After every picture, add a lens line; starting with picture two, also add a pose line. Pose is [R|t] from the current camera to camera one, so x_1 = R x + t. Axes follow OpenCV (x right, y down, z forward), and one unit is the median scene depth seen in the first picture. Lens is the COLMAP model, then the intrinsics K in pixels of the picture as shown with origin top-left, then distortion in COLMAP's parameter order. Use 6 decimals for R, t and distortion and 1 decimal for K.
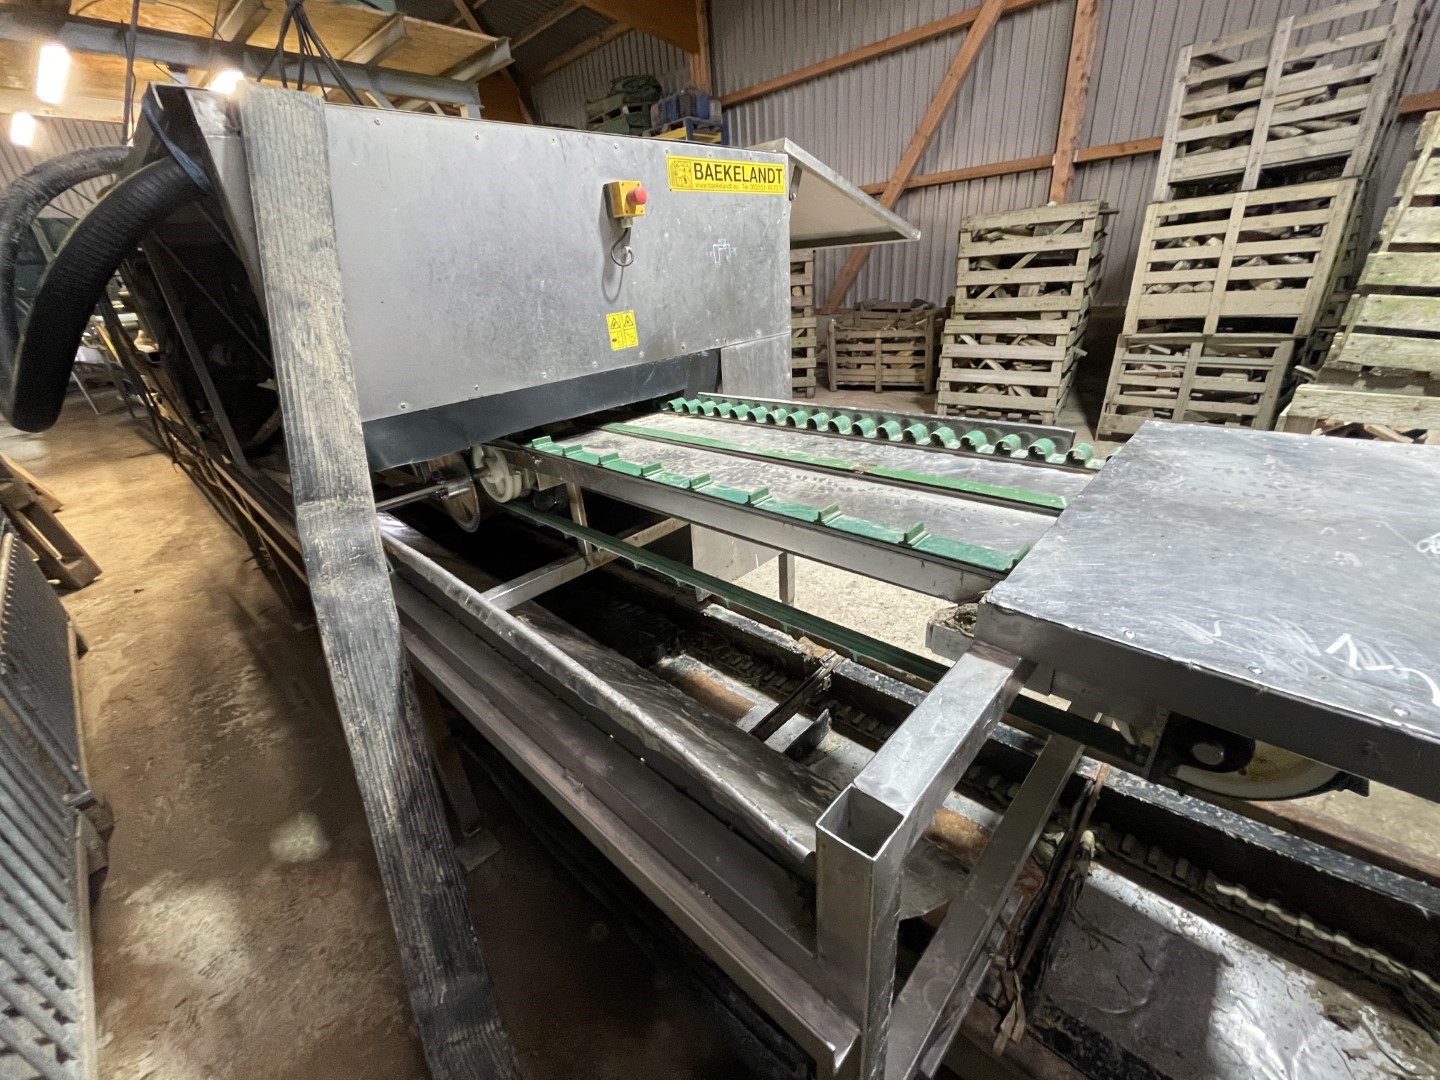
lens RADIAL K [[575.8, 0, 720.0], [0, 575.8, 540.0], [0, 0, 1]] dist [-0.008612, 0.000151]
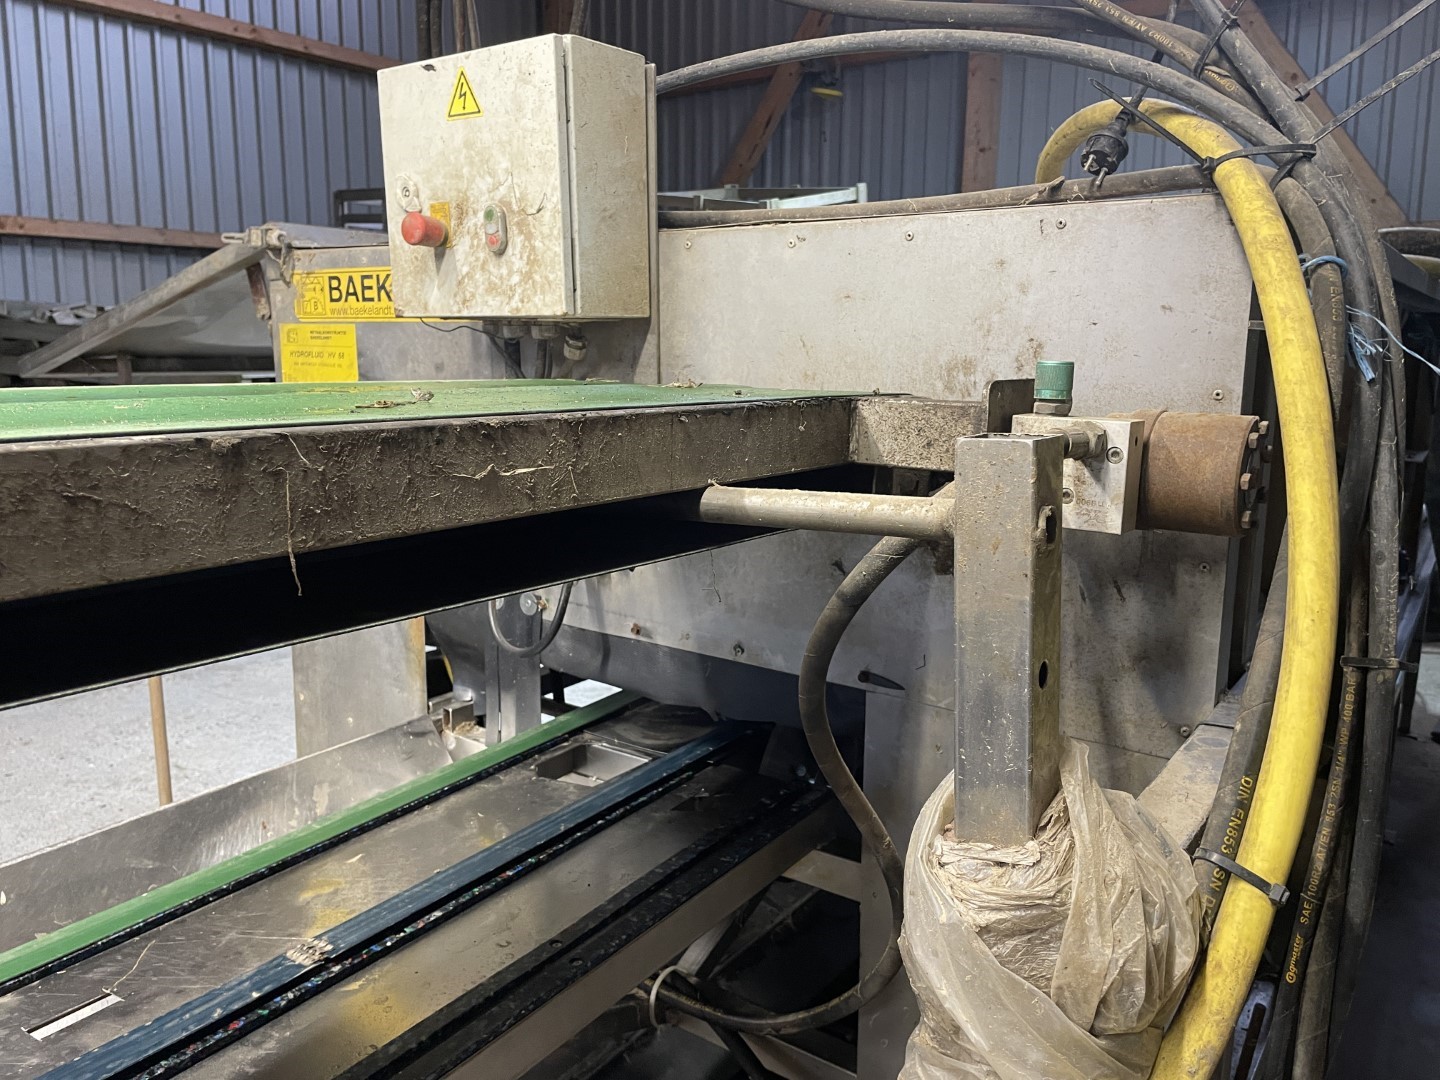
lens RADIAL K [[1069.9, 0, 718.8], [0, 1069.9, 532.9], [0, 0, 1]] dist [0.086529, -0.106837]
pose [[0.139394, 0.255521, -0.956702, 1.097856], [-0.439016, 0.881943, 0.171589, -0.774744], [0.887601, 0.396089, 0.235115, 1.171987]]
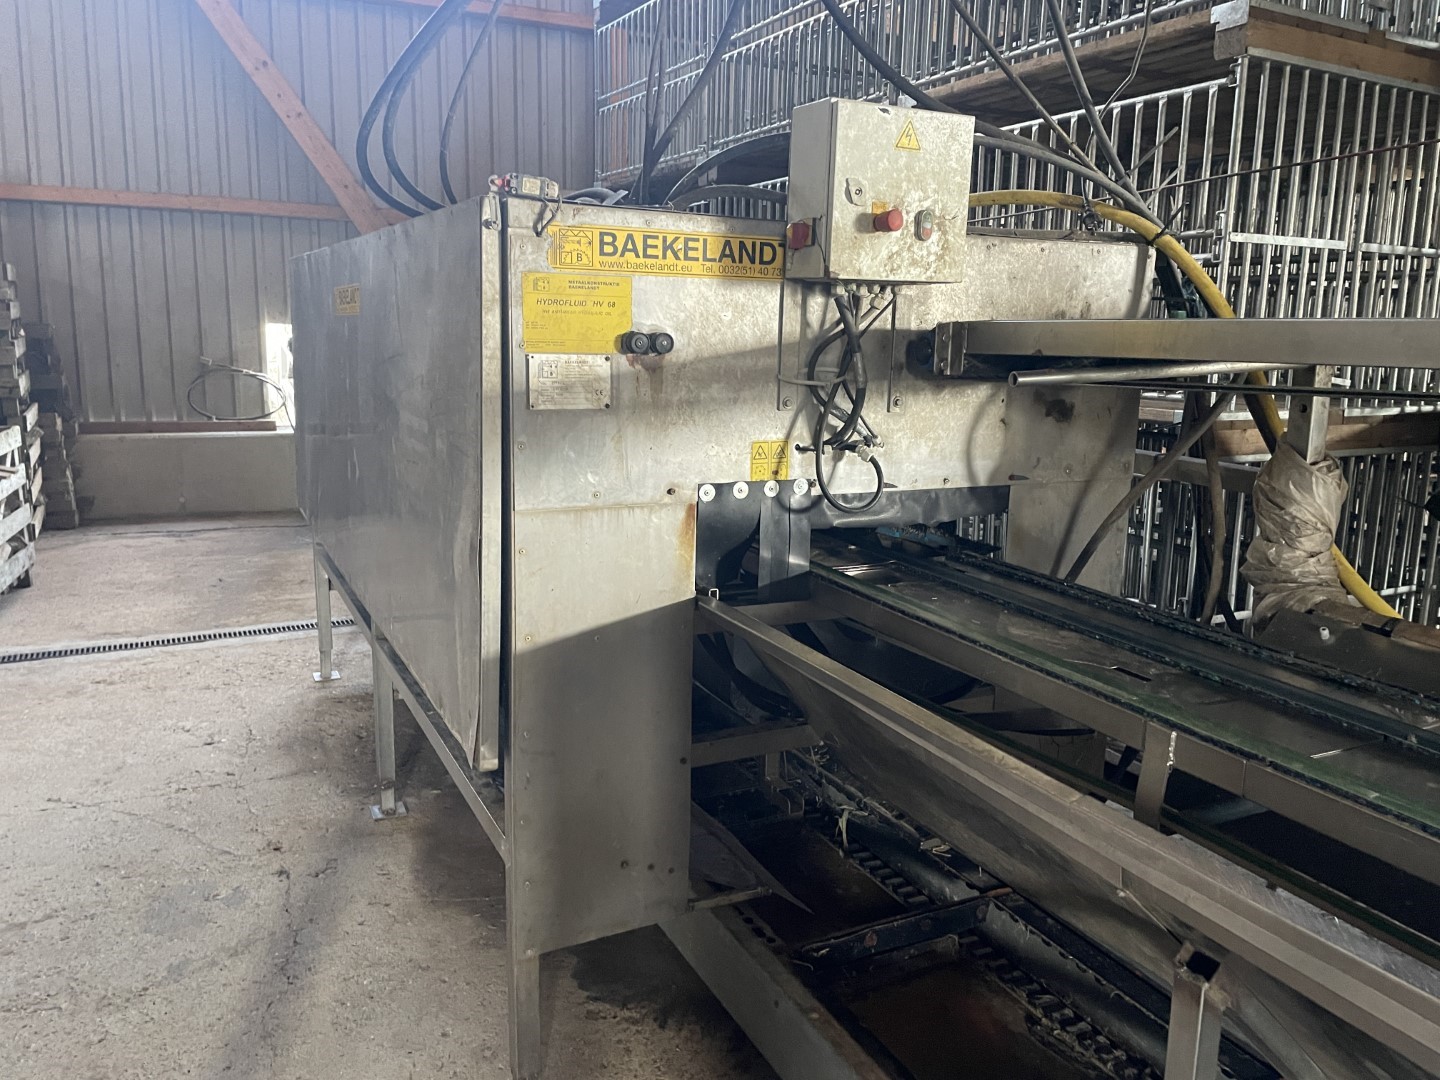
lens RADIAL K [[1080.0, 0, 730.8], [0, 1080.0, 527.7], [0, 0, 1]] dist [0.093784, -0.116992]
pose [[0.938971, 0.160452, -0.304284, 0.500061], [-0.229369, 0.951249, -0.206192, -0.128296], [0.256366, 0.263402, 0.929998, 0.002489]]
